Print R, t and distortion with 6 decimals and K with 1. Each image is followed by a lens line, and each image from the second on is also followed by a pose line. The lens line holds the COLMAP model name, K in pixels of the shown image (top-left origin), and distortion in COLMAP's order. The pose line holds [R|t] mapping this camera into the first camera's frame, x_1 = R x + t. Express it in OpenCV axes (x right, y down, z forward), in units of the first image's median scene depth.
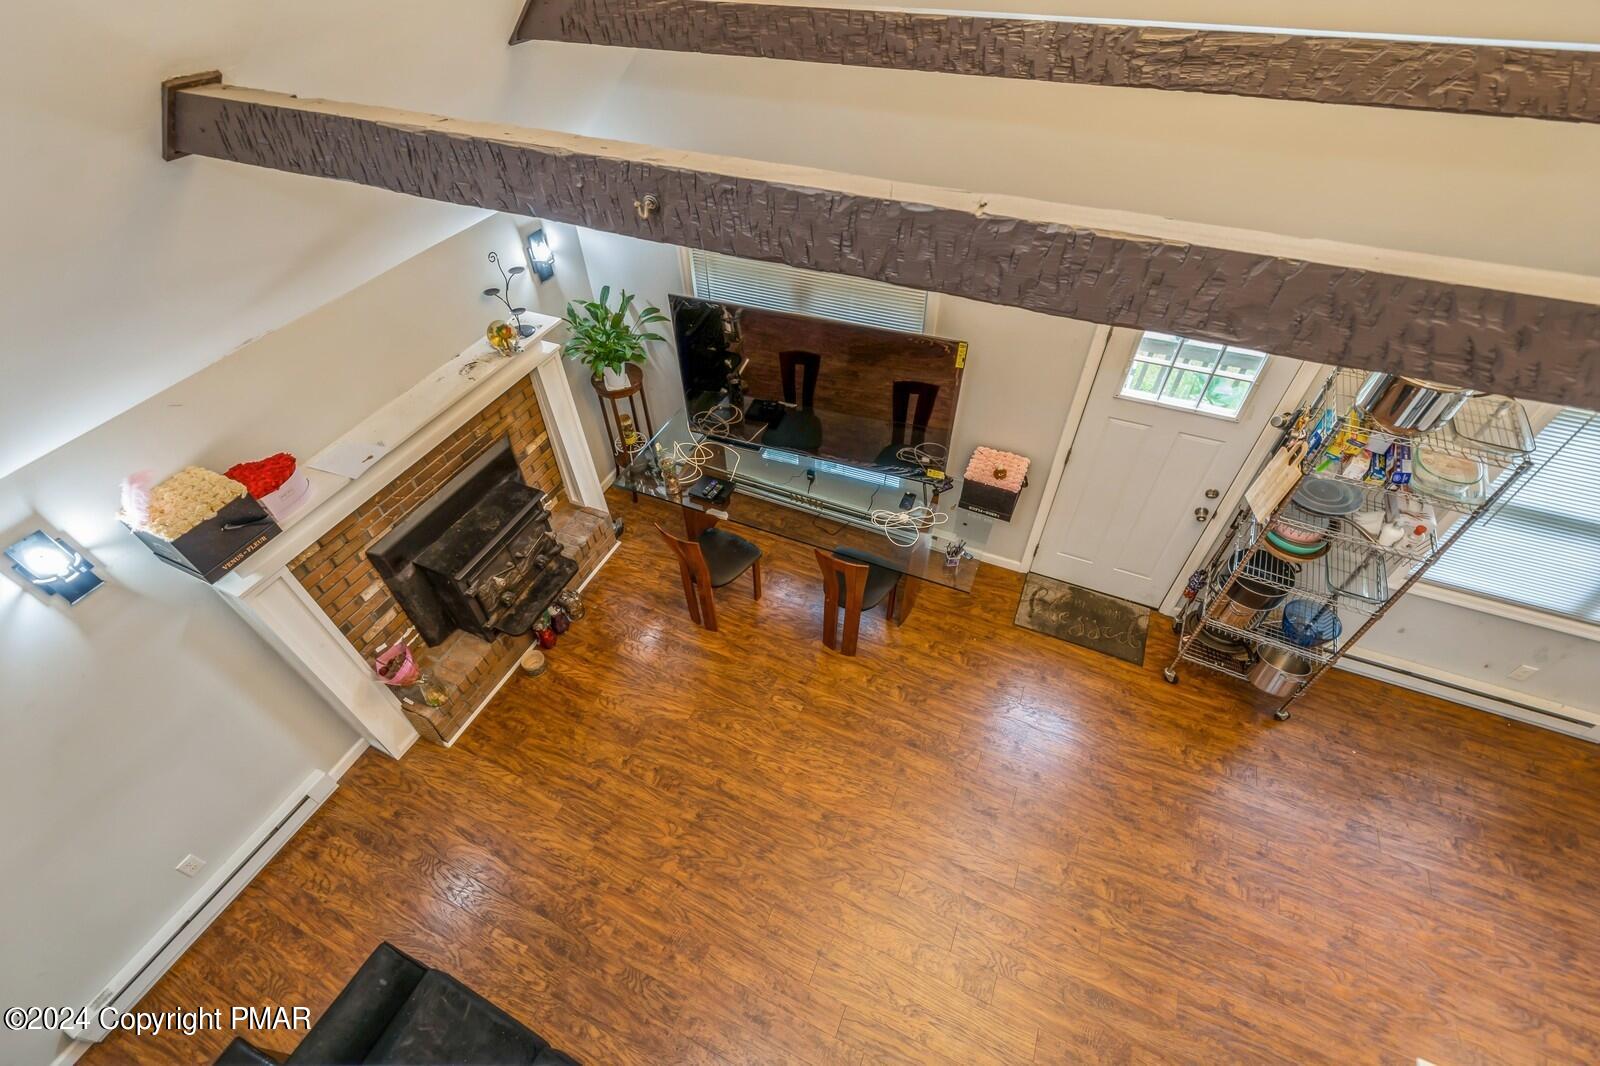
lens RADIAL K [[686.4, 0, 805.1], [0, 686.4, 525.5], [0, 0, 1]] dist [-0.001661, 0.000664]
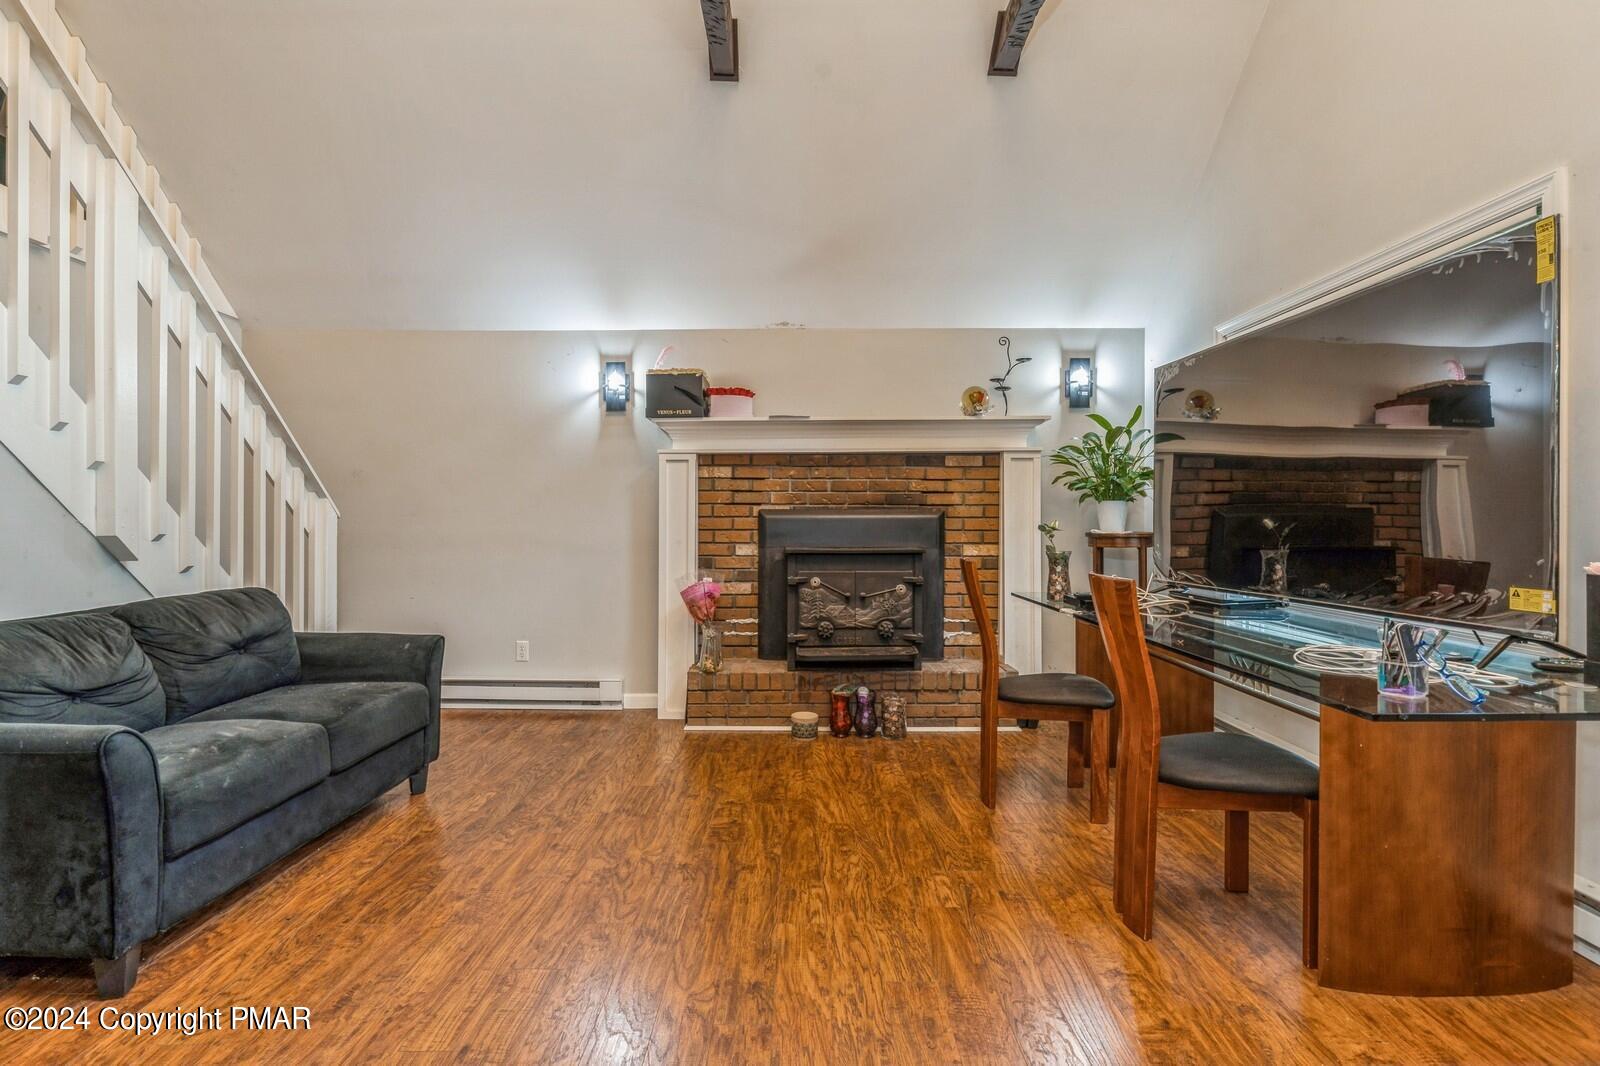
lens RADIAL K [[753.5, 0, 792.4], [0, 753.5, 517.7], [0, 0, 1]] dist [-0.000057, 0.000847]
pose [[0.390860, 0.006312, -0.920428, 0.487586], [-0.659260, 0.699761, -0.275156, 0.333317], [0.642343, 0.714349, 0.277670, 0.669051]]
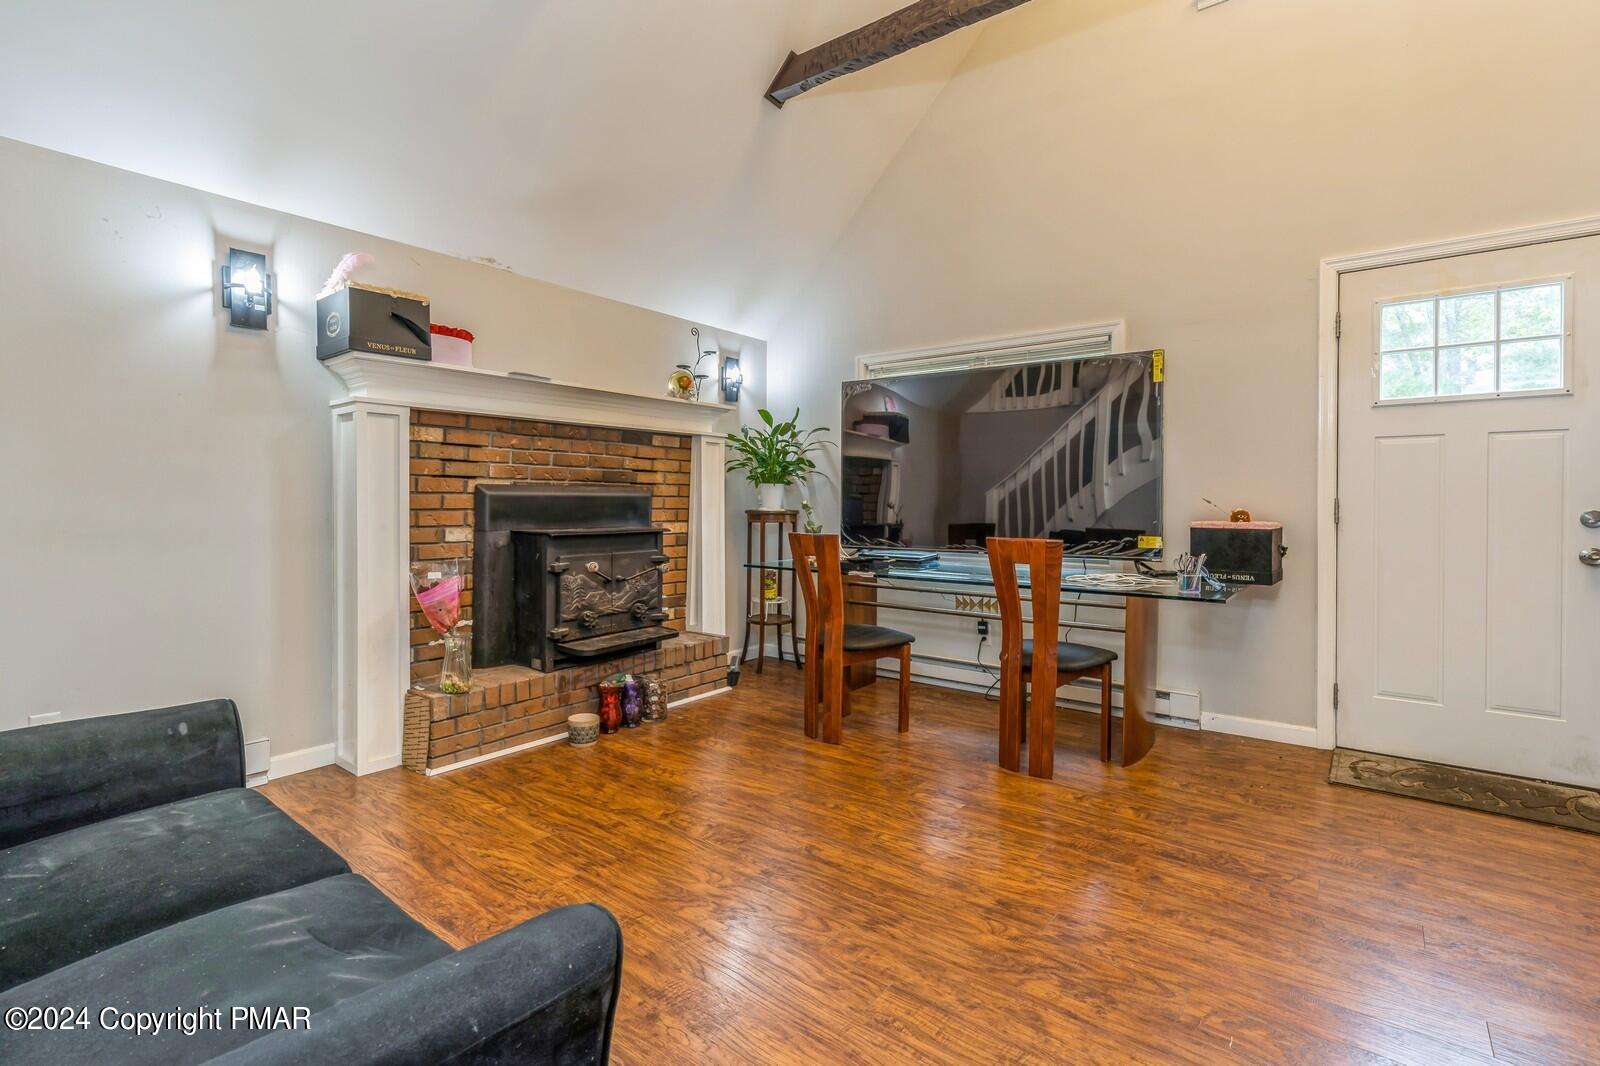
lens RADIAL K [[753.5, 0, 802.2], [0, 753.5, 503.0], [0, 0, 1]] dist [-0.000057, 0.000847]
pose [[0.971963, 0.015615, -0.234616, 0.010907], [-0.177995, 0.700844, -0.690750, 0.634009], [0.153643, 0.713144, 0.683974, 0.383919]]
